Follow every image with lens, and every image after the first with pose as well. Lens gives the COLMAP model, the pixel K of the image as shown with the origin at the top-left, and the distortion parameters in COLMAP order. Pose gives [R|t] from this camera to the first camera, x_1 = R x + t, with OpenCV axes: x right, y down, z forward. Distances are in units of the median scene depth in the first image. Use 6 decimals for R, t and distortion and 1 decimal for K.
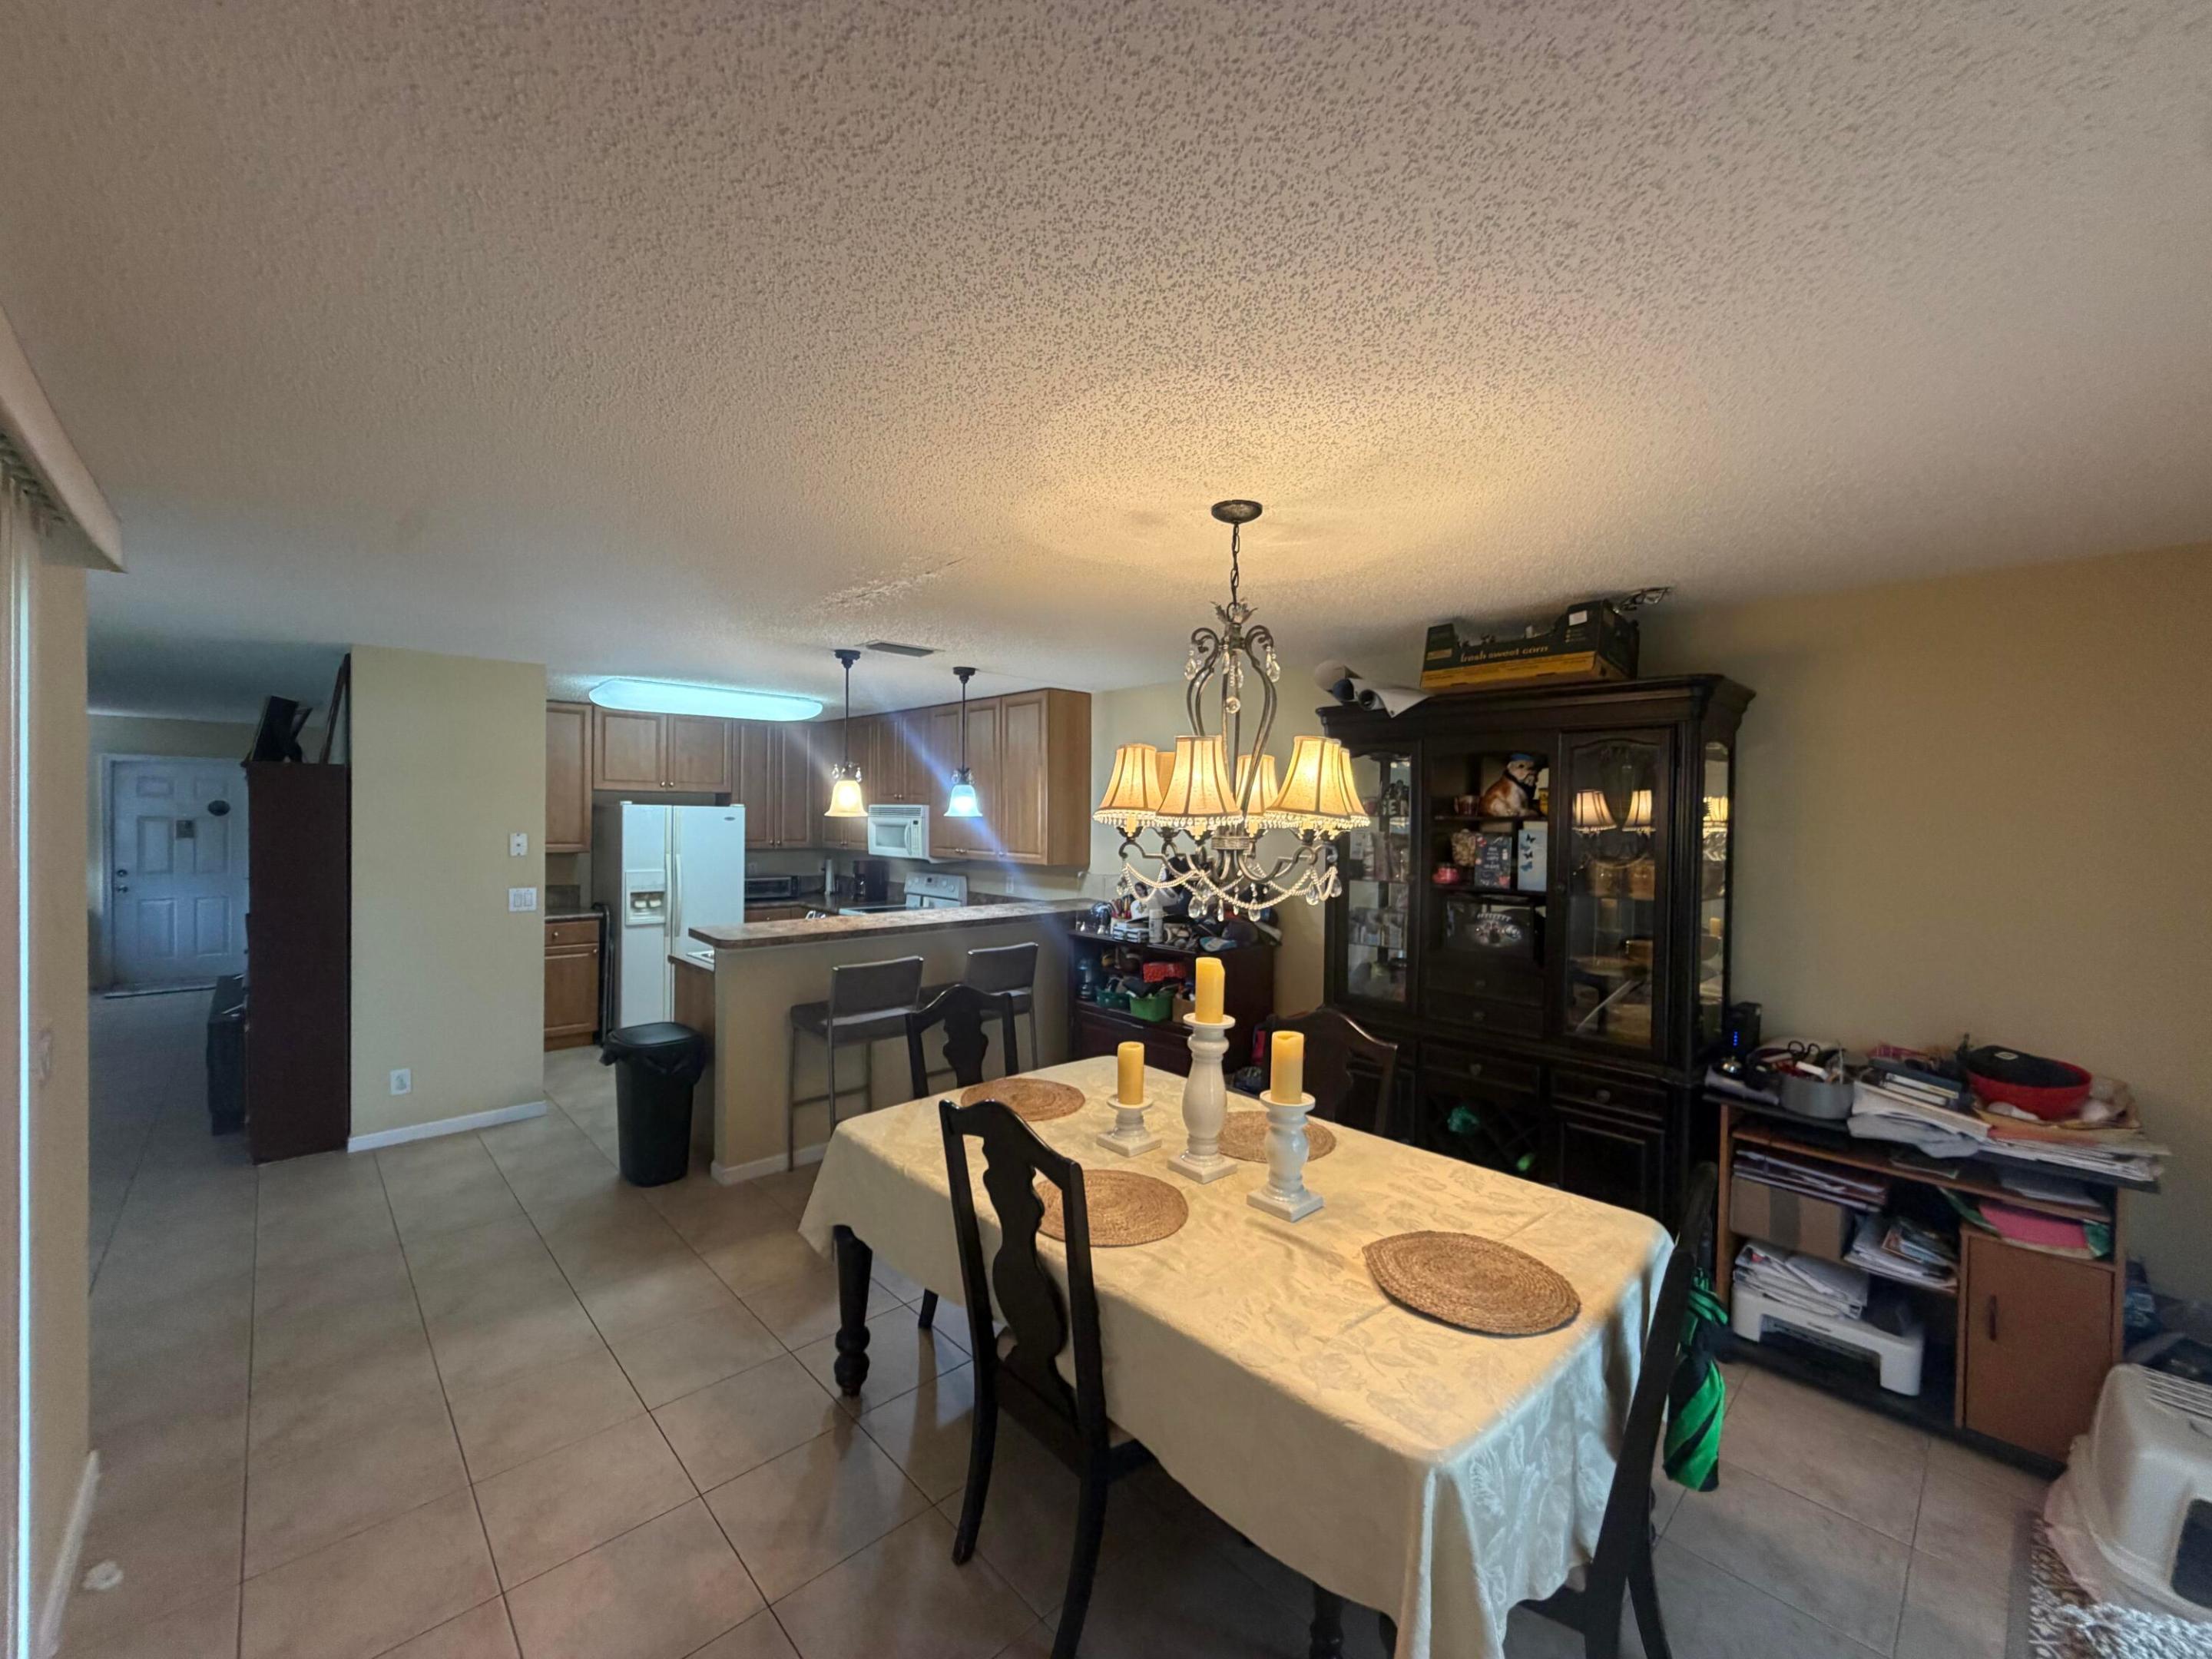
lens RADIAL K [[875.2, 0, 1101.0], [0, 875.2, 822.9], [0, 0, 1]] dist [0.000451, 0.000060]
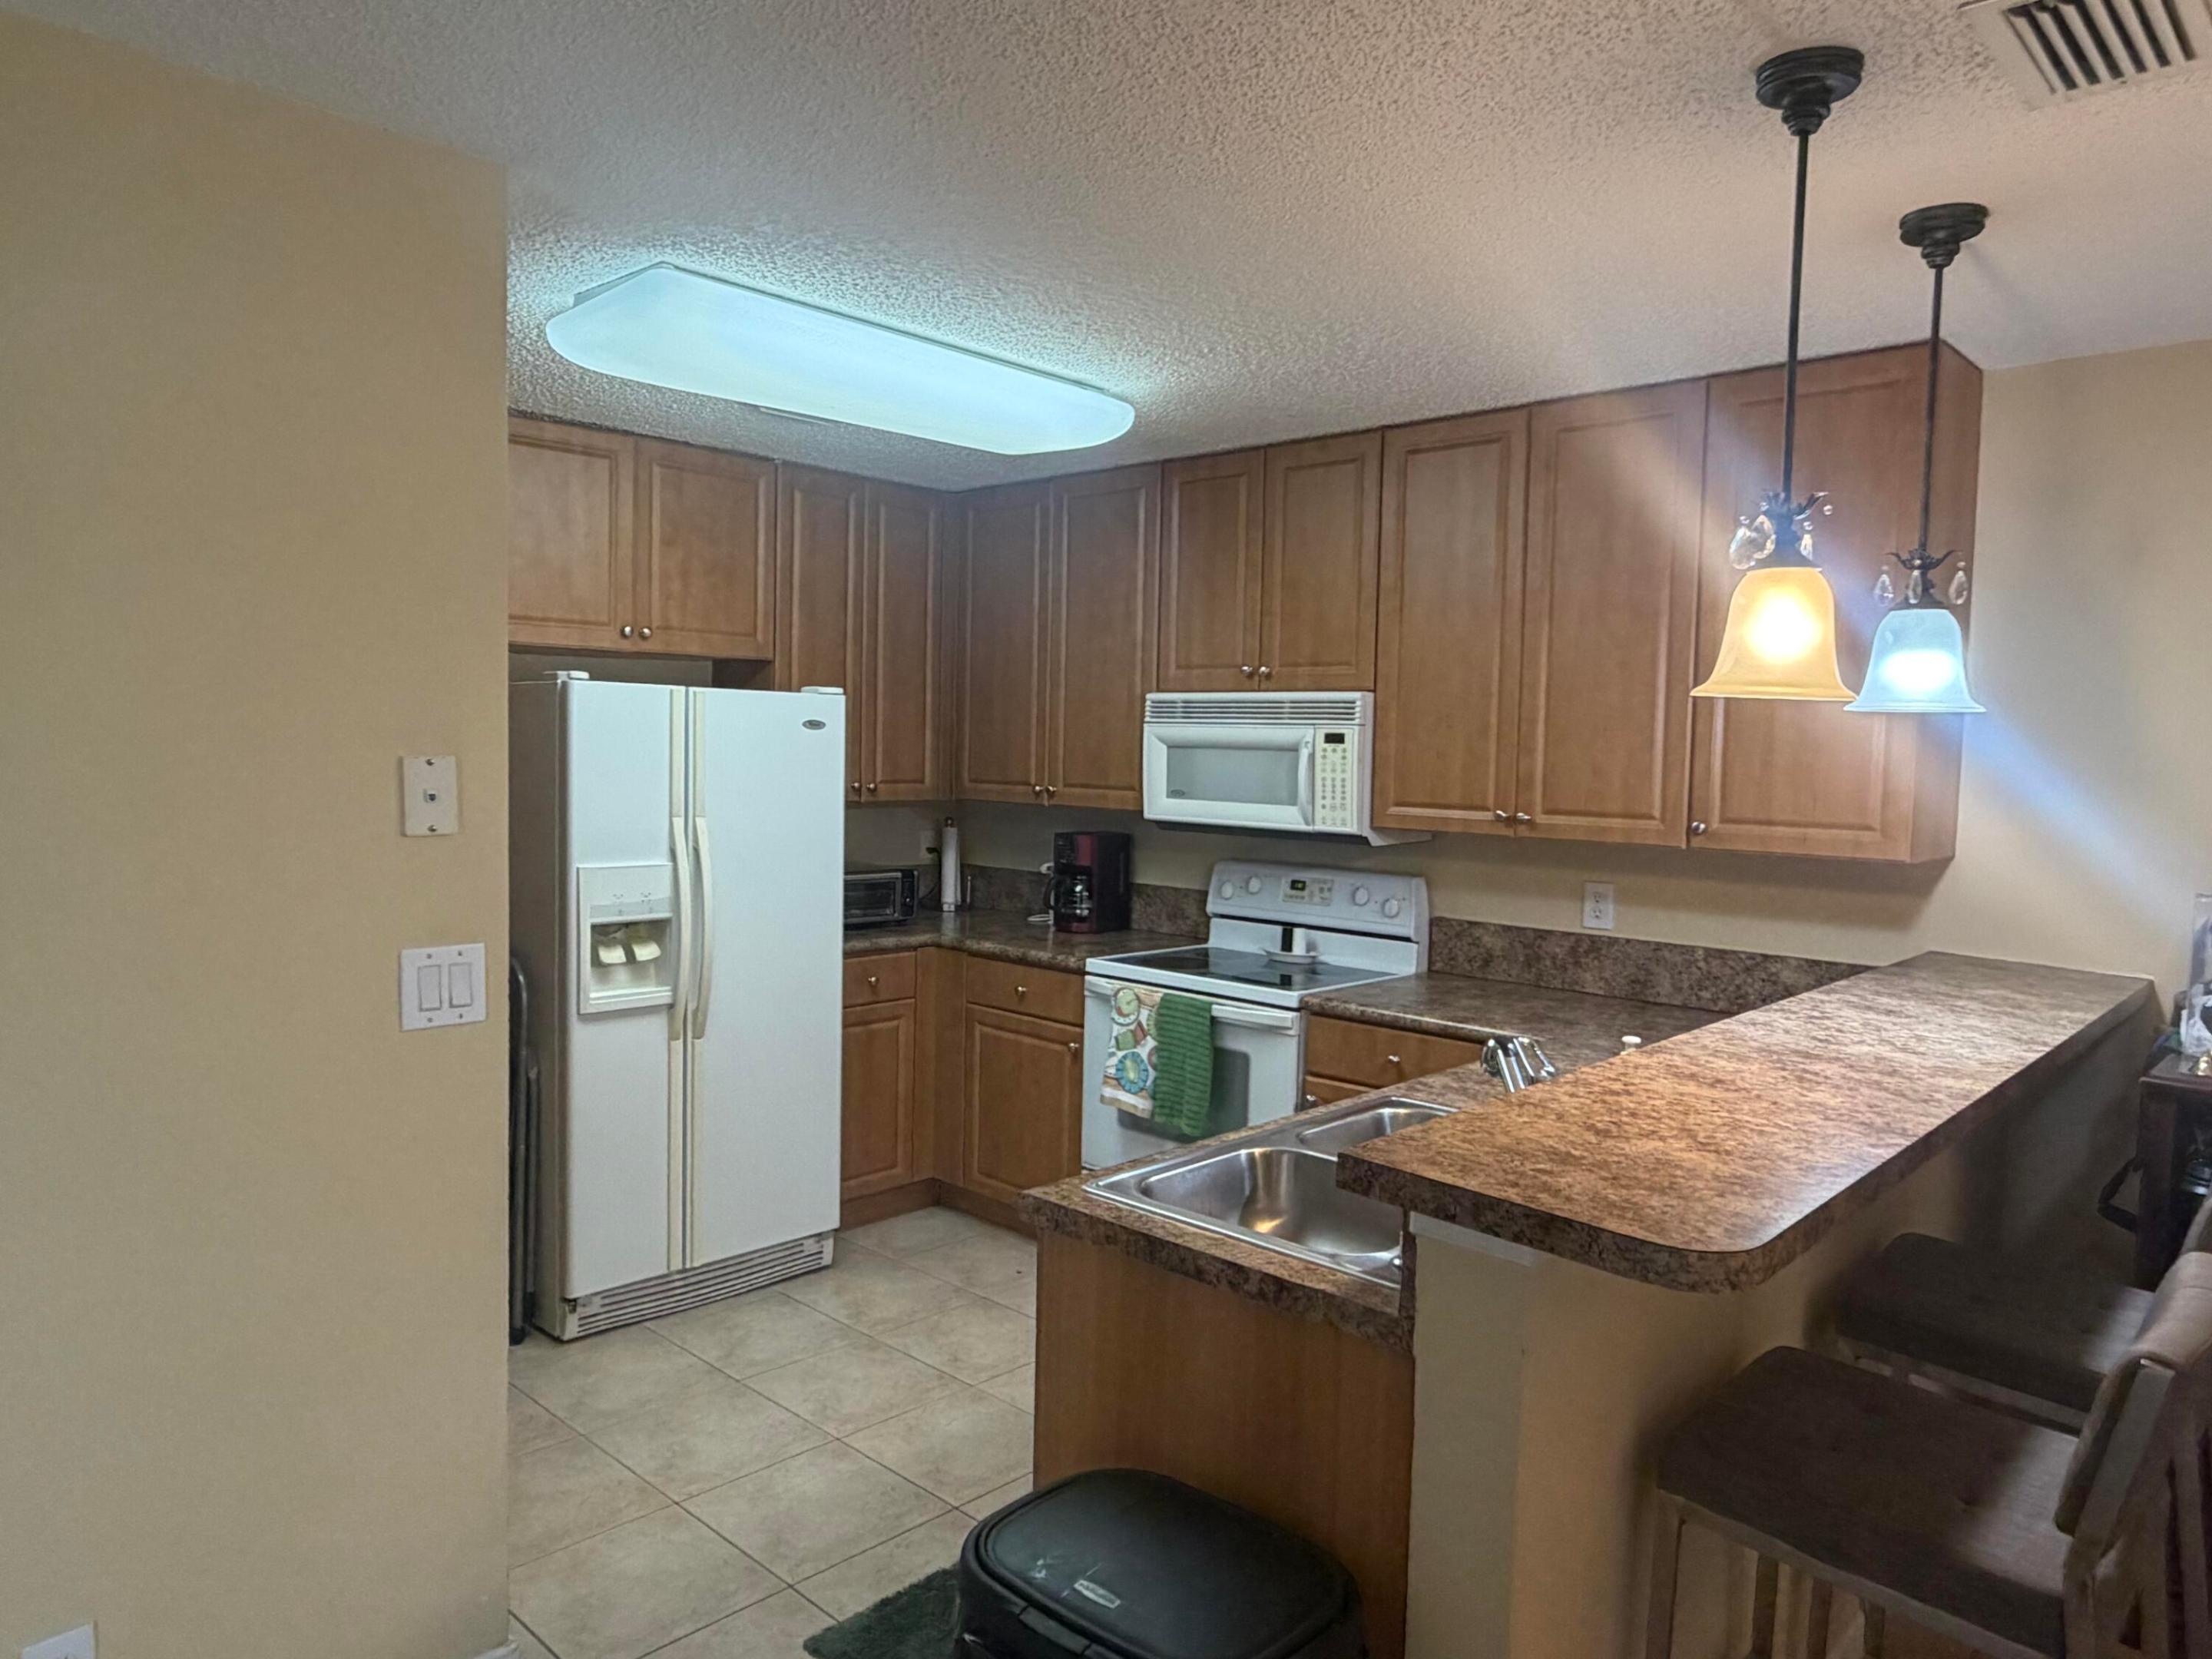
lens RADIAL K [[1452.8, 0, 1106.0], [0, 1452.8, 829.5], [0, 0, 1]] dist [0.039786, -0.000363]
pose [[0.998200, 0.005096, 0.059756, -0.359358], [-0.008229, 0.998598, 0.052292, 0.007000], [-0.059406, -0.052690, 0.996842, 0.386119]]
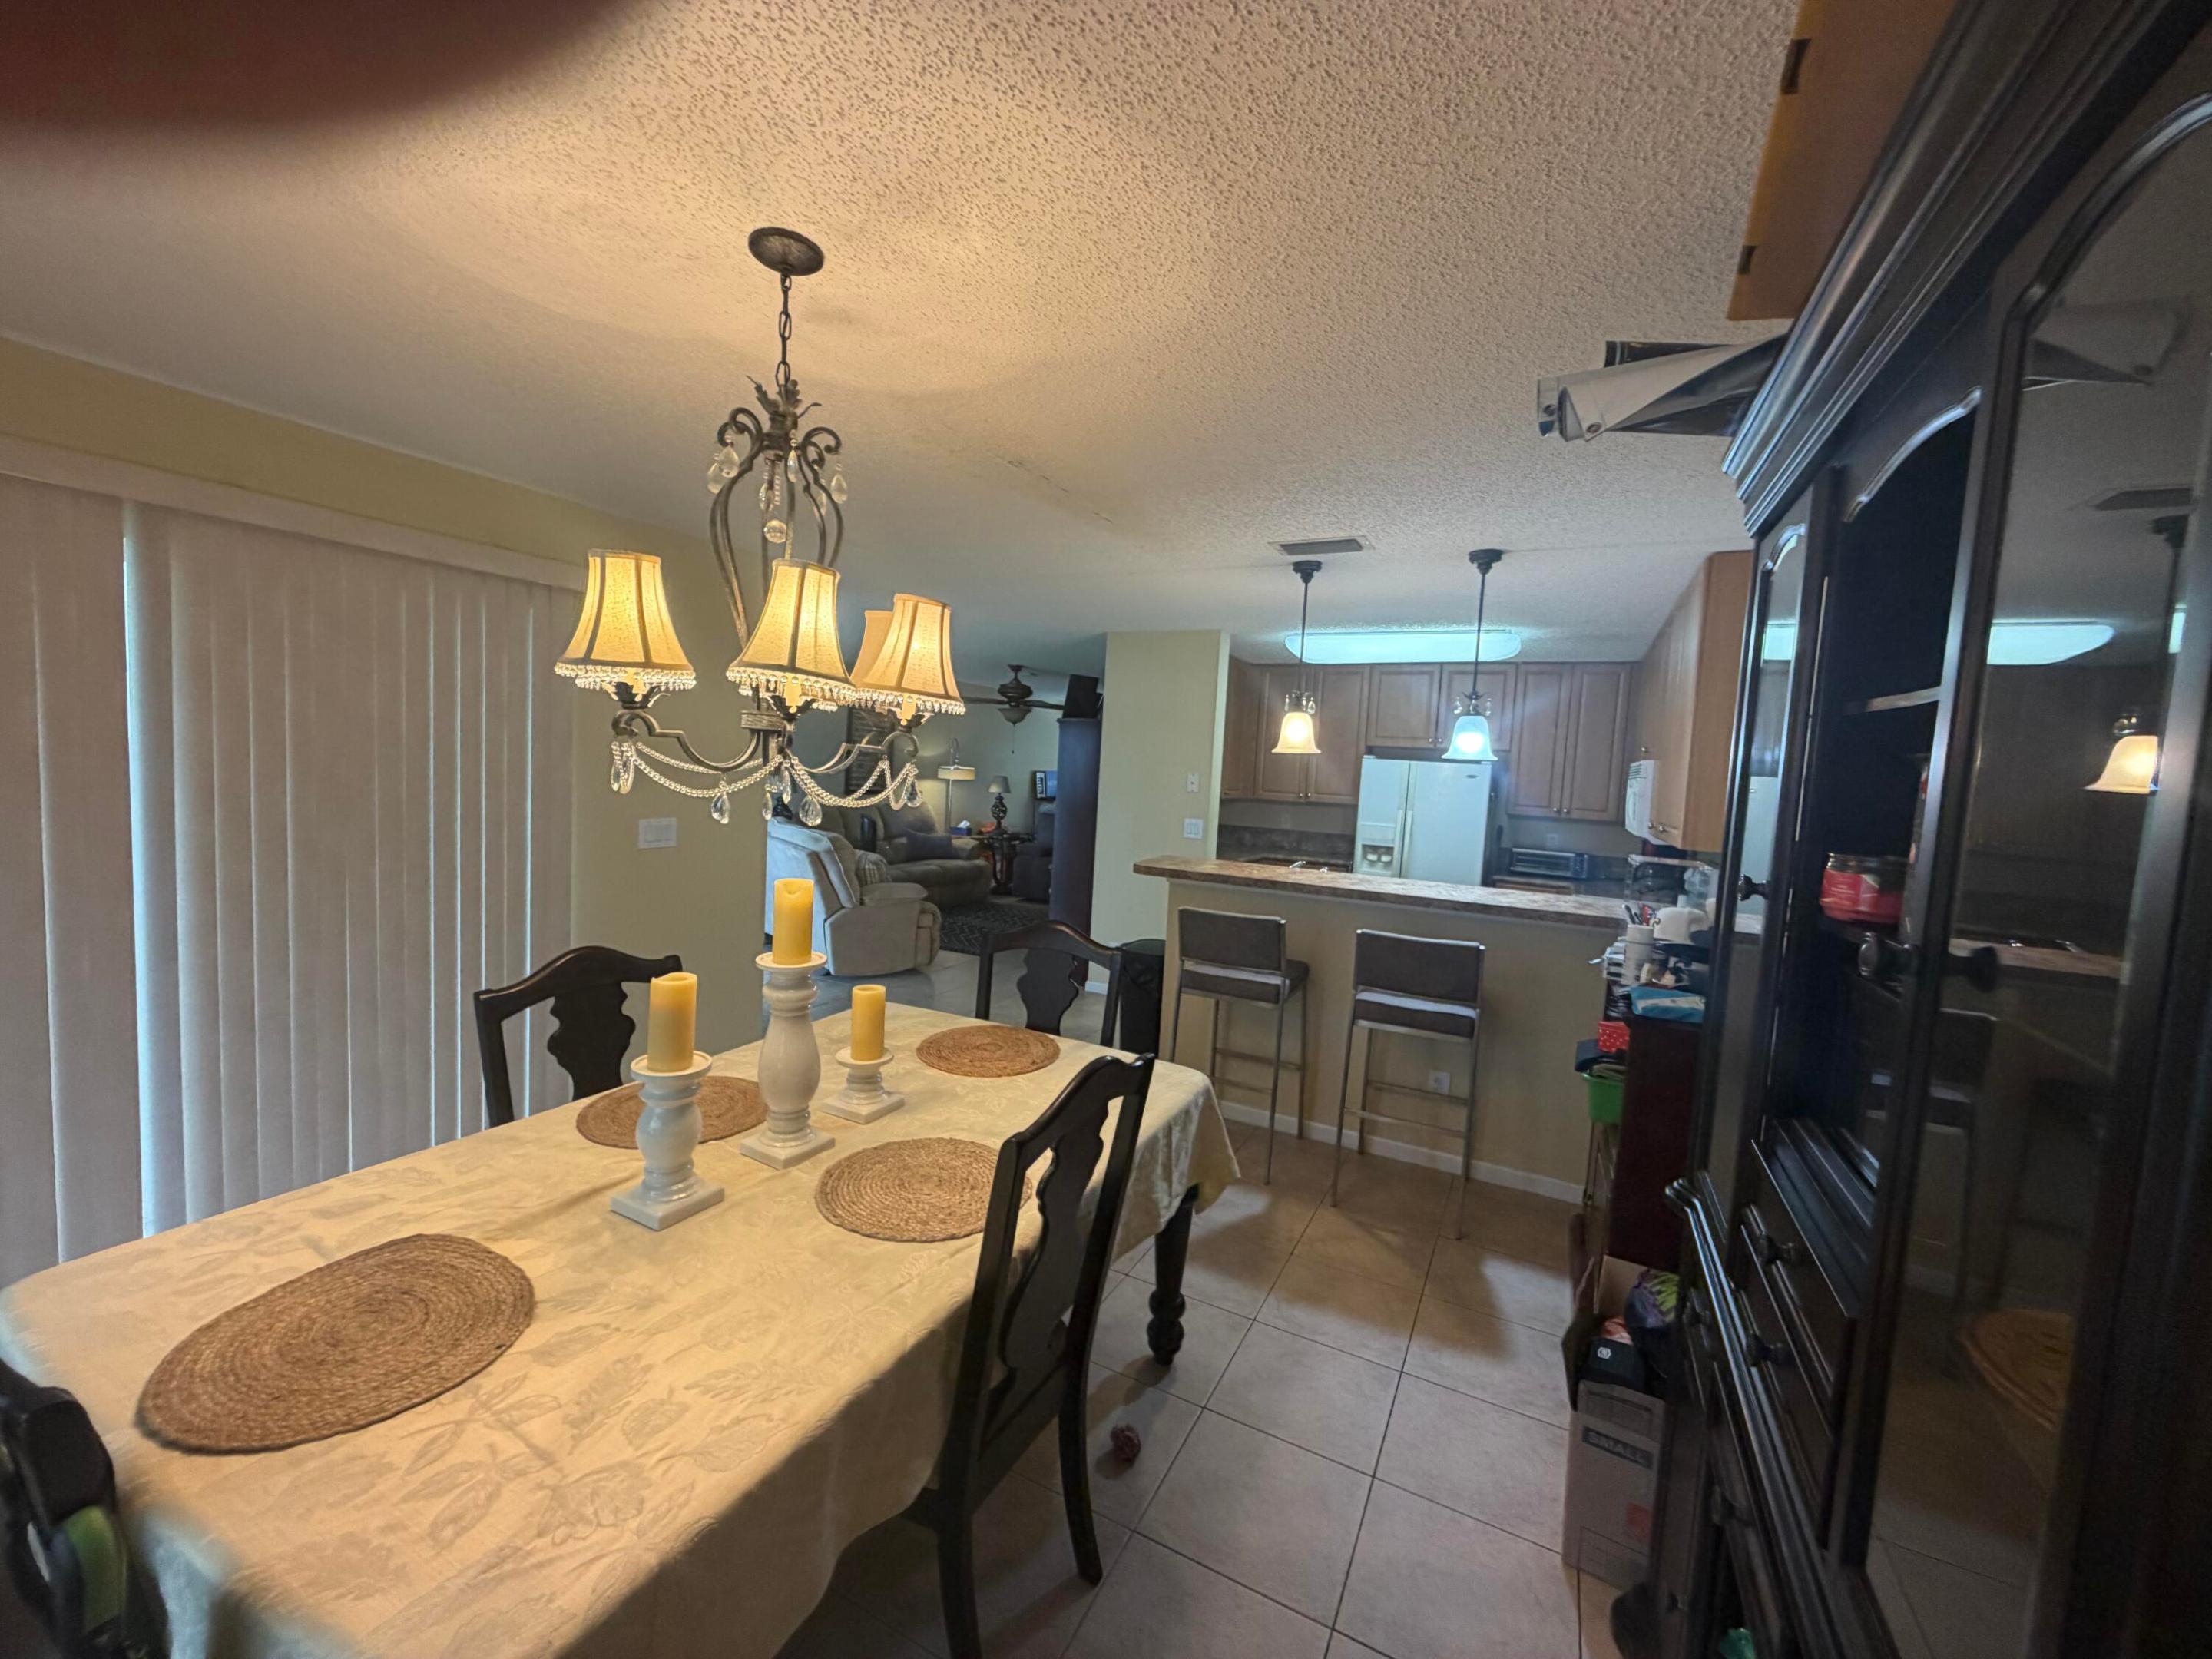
lens RADIAL K [[885.2, 0, 1106.0], [0, 885.2, 829.5], [0, 0, 1]] dist [0.001764, 0.000267]
pose [[0.326368, 0.075310, -0.942238, 0.343404], [-0.058441, 0.996522, 0.059406, 0.018295], [0.943434, 0.035677, 0.329634, 0.369771]]
